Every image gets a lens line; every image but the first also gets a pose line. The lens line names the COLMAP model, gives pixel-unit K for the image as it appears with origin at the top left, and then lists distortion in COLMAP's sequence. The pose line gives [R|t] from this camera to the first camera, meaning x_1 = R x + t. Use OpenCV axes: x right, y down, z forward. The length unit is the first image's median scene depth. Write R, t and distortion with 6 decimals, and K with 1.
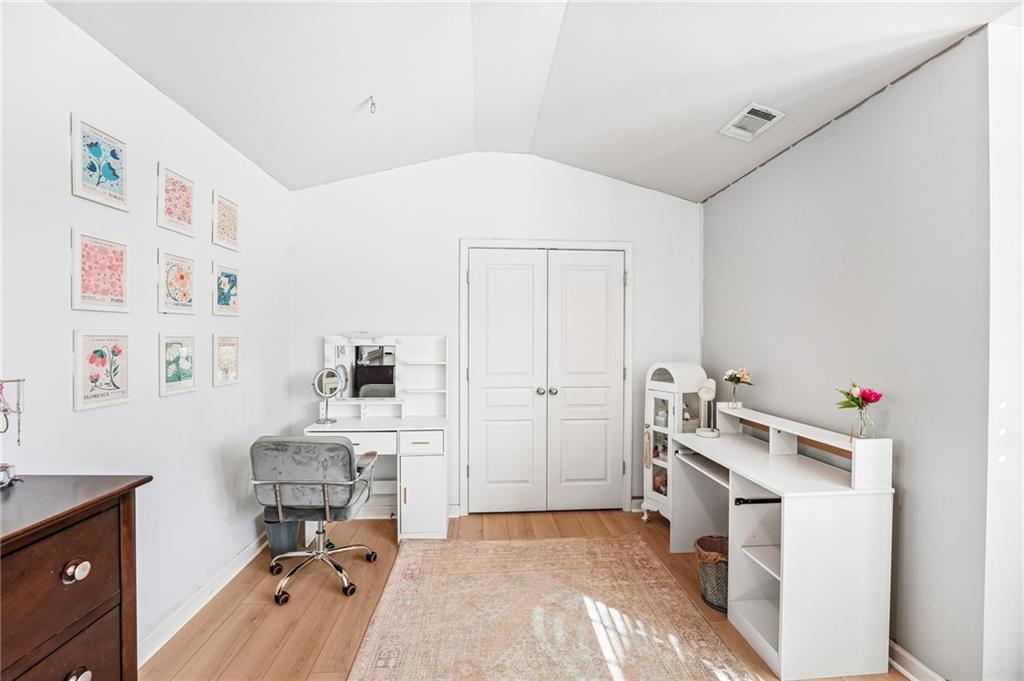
lens RADIAL K [[415.5, 0, 509.9], [0, 415.5, 341.7], [0, 0, 1]] dist [-0.025429, 0.002541]
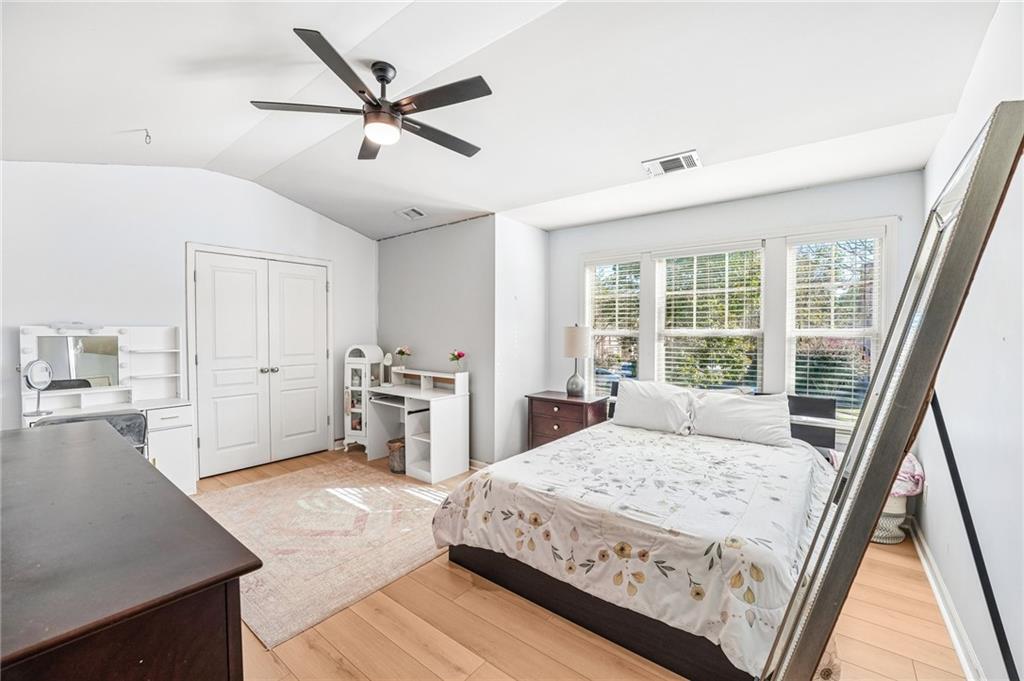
lens RADIAL K [[415.5, 0, 508.7], [0, 415.5, 339.9], [0, 0, 1]] dist [-0.025429, 0.002541]
pose [[0.678088, -0.018003, 0.734760, -0.401595], [0.003707, 0.999771, 0.021075, 0.001717], [-0.734971, -0.011567, 0.678000, -0.483612]]
